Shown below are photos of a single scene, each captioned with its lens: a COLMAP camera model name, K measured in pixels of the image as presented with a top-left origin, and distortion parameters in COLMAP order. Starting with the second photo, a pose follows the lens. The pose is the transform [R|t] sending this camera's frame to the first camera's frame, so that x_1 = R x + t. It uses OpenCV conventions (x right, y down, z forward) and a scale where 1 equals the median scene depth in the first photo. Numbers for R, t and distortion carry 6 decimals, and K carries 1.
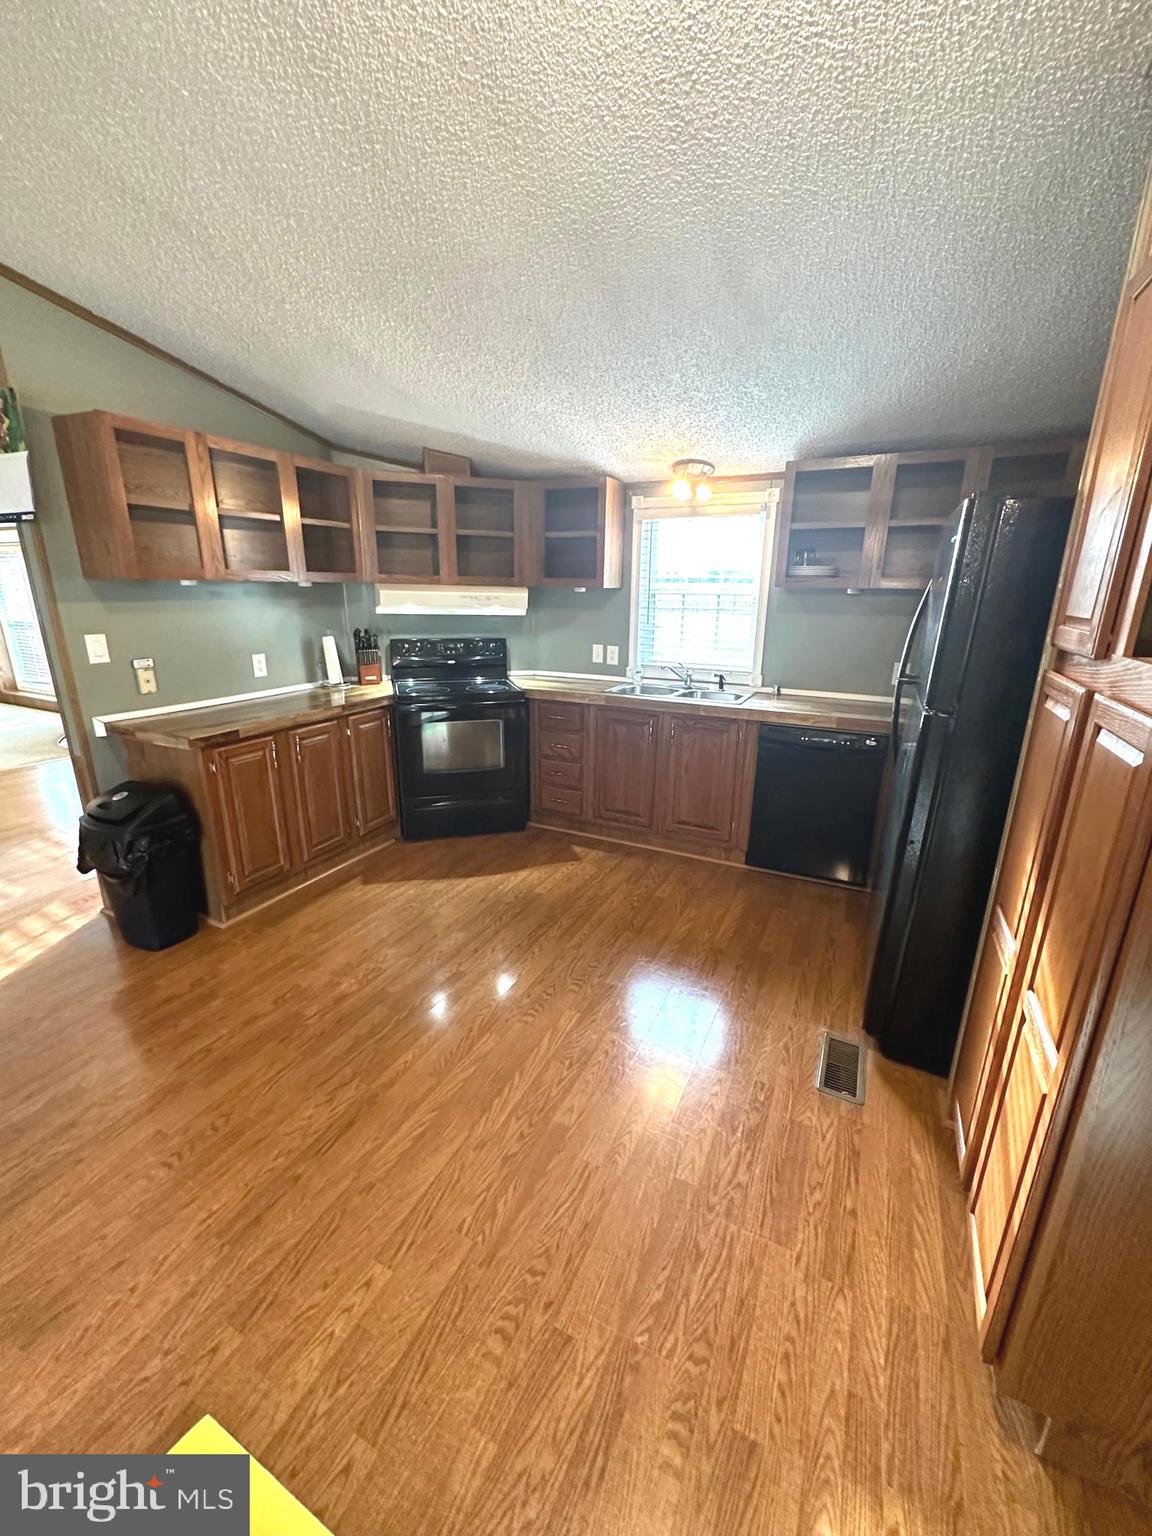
lens RADIAL K [[613.1, 0, 576.0], [0, 613.1, 768.0], [0, 0, 1]] dist [-0.002007, 0.000446]
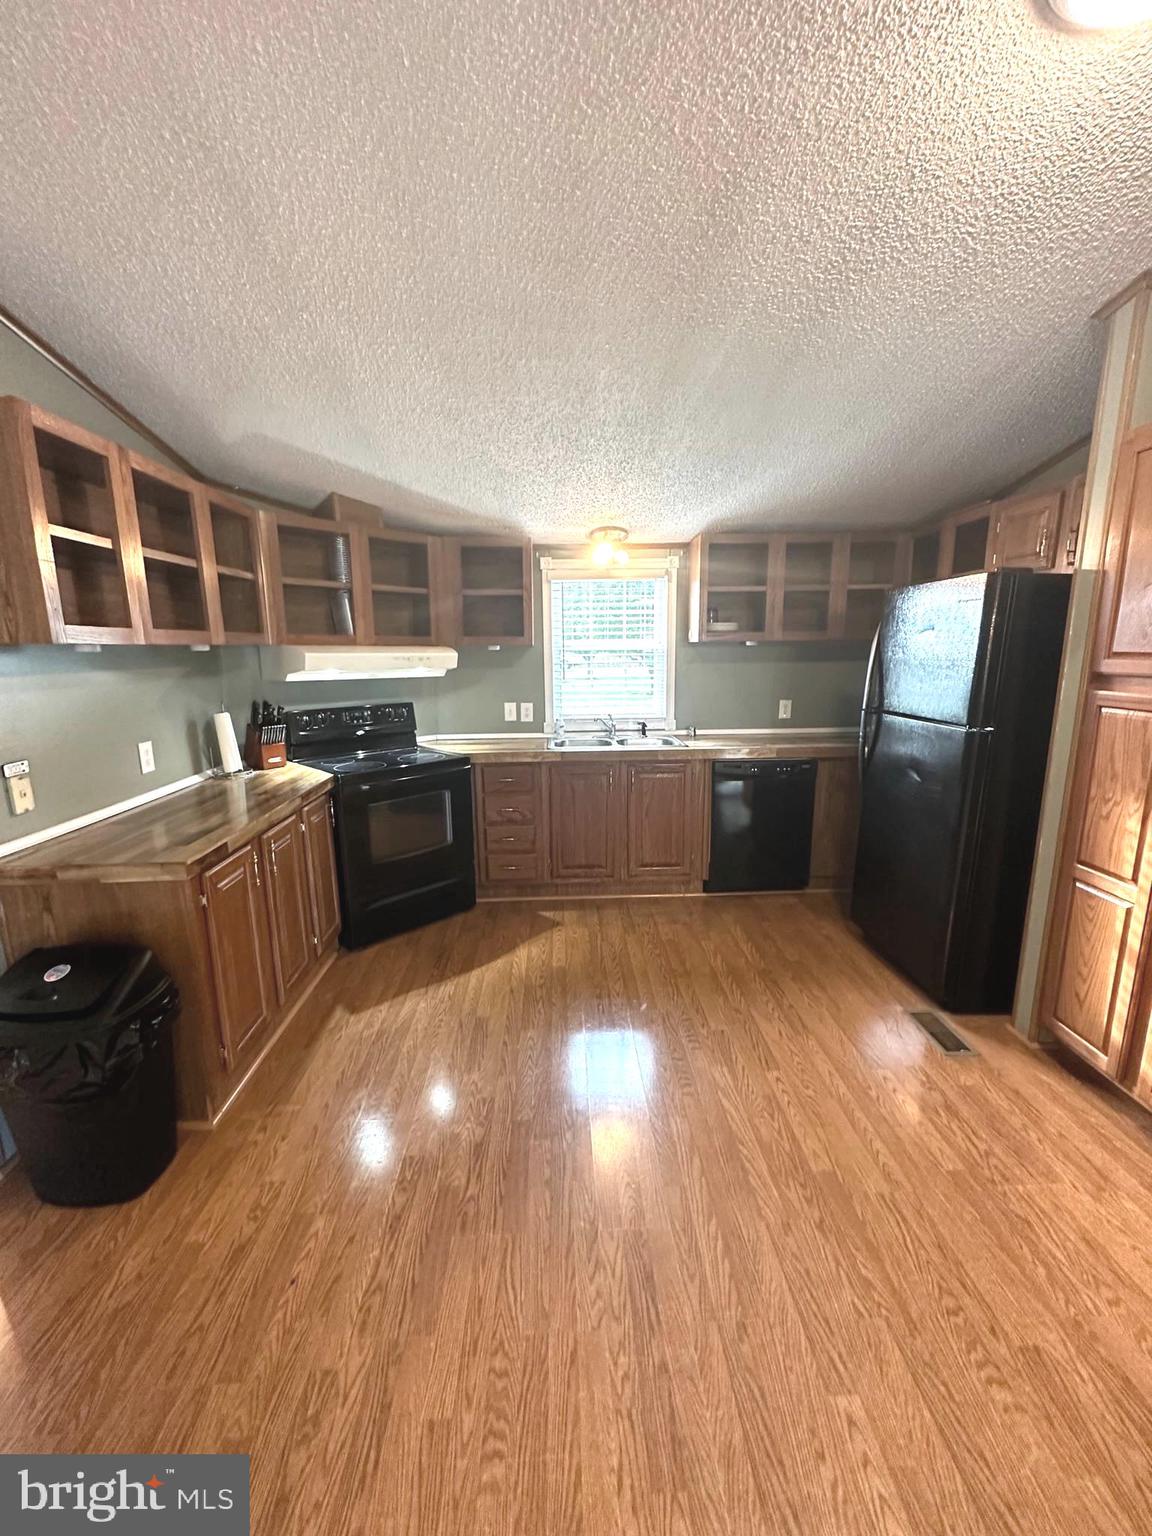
lens RADIAL K [[613.1, 0, 576.0], [0, 613.1, 768.0], [0, 0, 1]] dist [-0.002007, 0.000446]
pose [[0.880832, -0.111801, 0.460039, -0.393487], [0.152946, 0.986811, -0.053025, -0.036288], [-0.448043, 0.117068, 0.886314, 0.118183]]
